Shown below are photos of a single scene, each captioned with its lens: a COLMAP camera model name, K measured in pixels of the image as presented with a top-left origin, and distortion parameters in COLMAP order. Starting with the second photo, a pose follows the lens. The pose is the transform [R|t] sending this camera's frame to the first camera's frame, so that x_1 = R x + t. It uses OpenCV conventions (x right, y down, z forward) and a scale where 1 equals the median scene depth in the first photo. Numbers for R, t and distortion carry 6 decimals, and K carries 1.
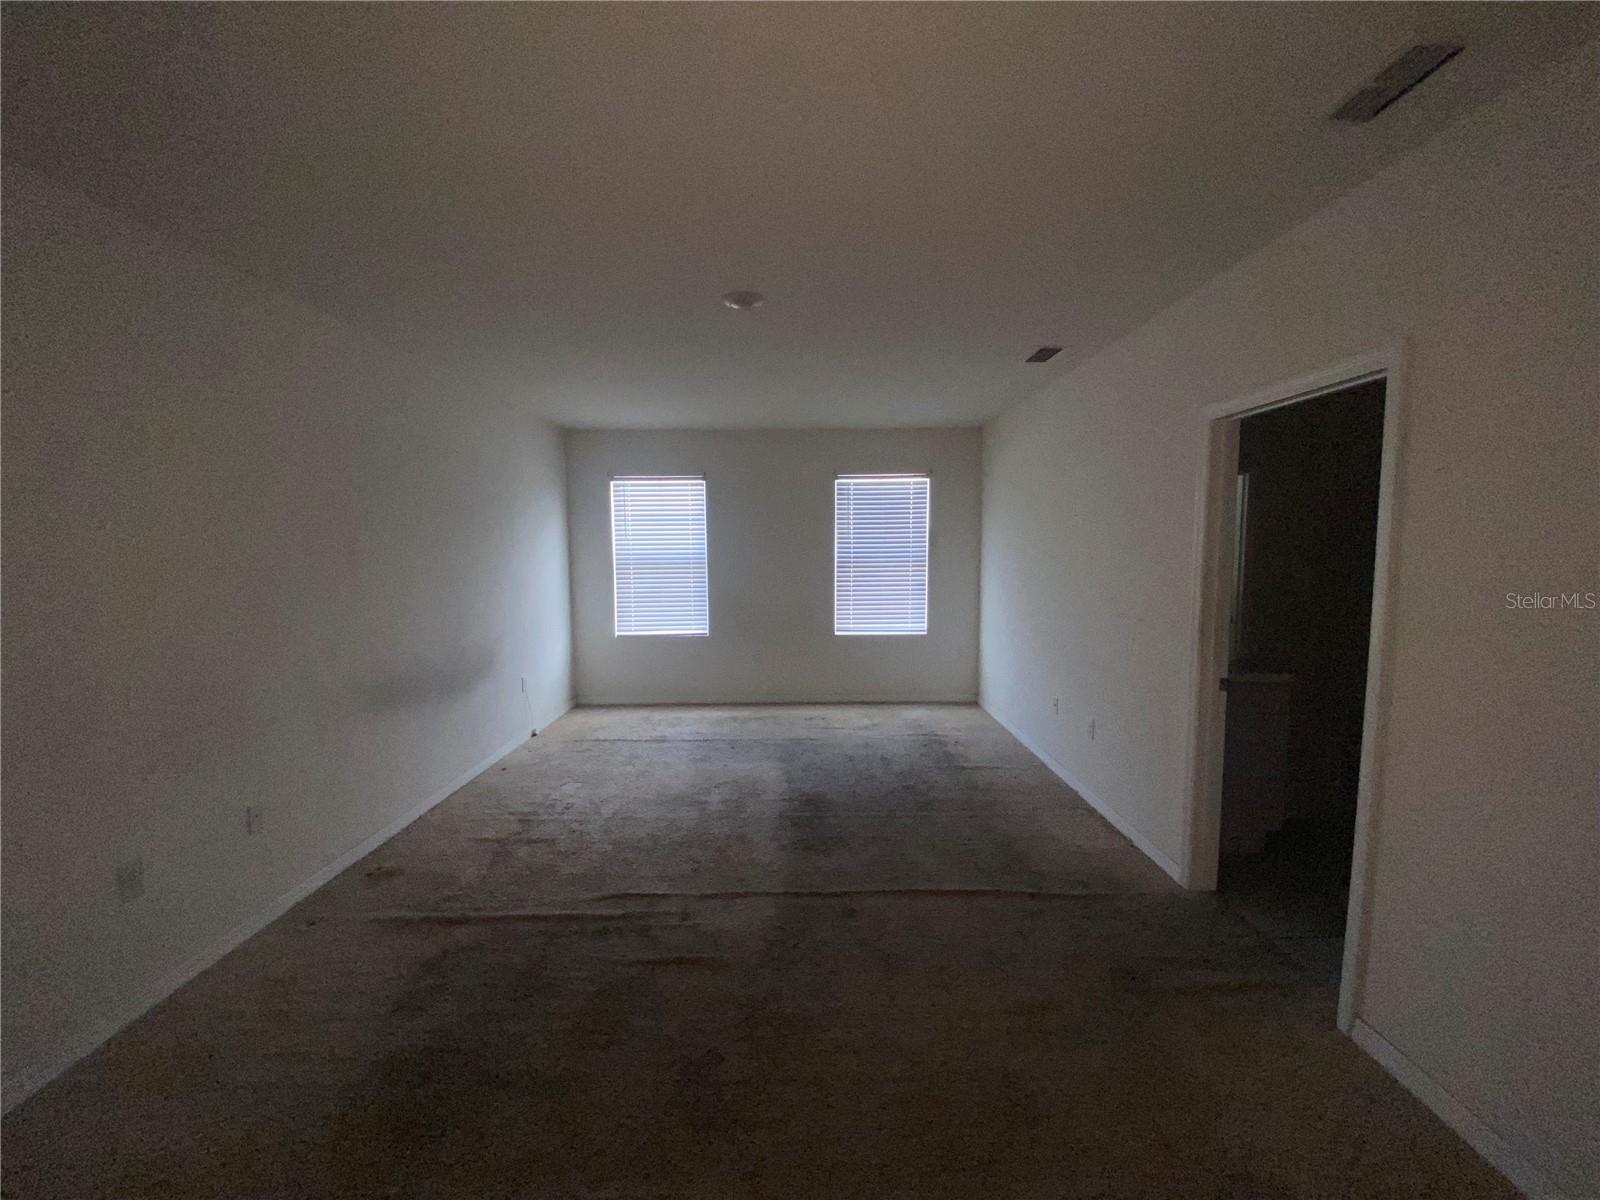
lens RADIAL K [[651.4, 0, 799.7], [0, 651.4, 601.8], [0, 0, 1]] dist [0.010686, -0.012297]
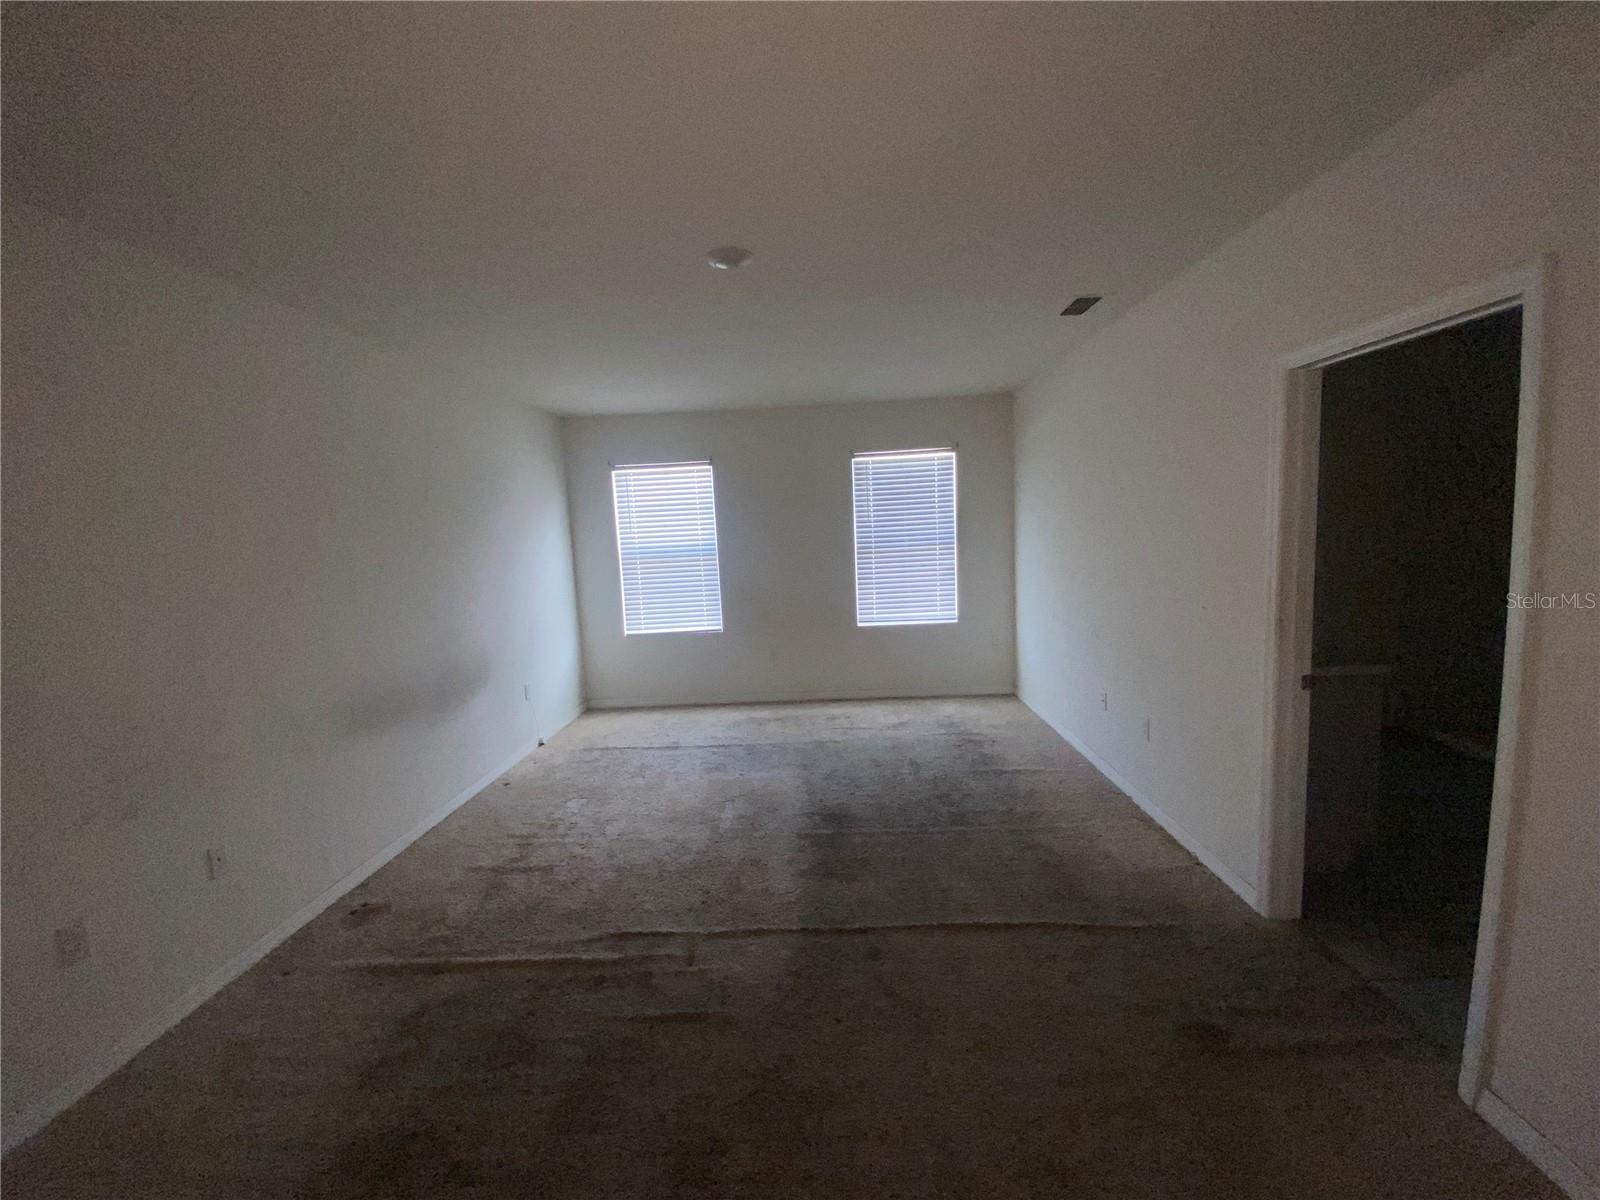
lens RADIAL K [[649.4, 0, 803.0], [0, 649.4, 595.8], [0, 0, 1]] dist [-0.008787, -0.001954]
pose [[0.998361, -0.034895, -0.045362, 0.032470], [0.035965, 0.999088, 0.022994, -0.027691], [0.044519, -0.024588, 0.998706, 0.124828]]
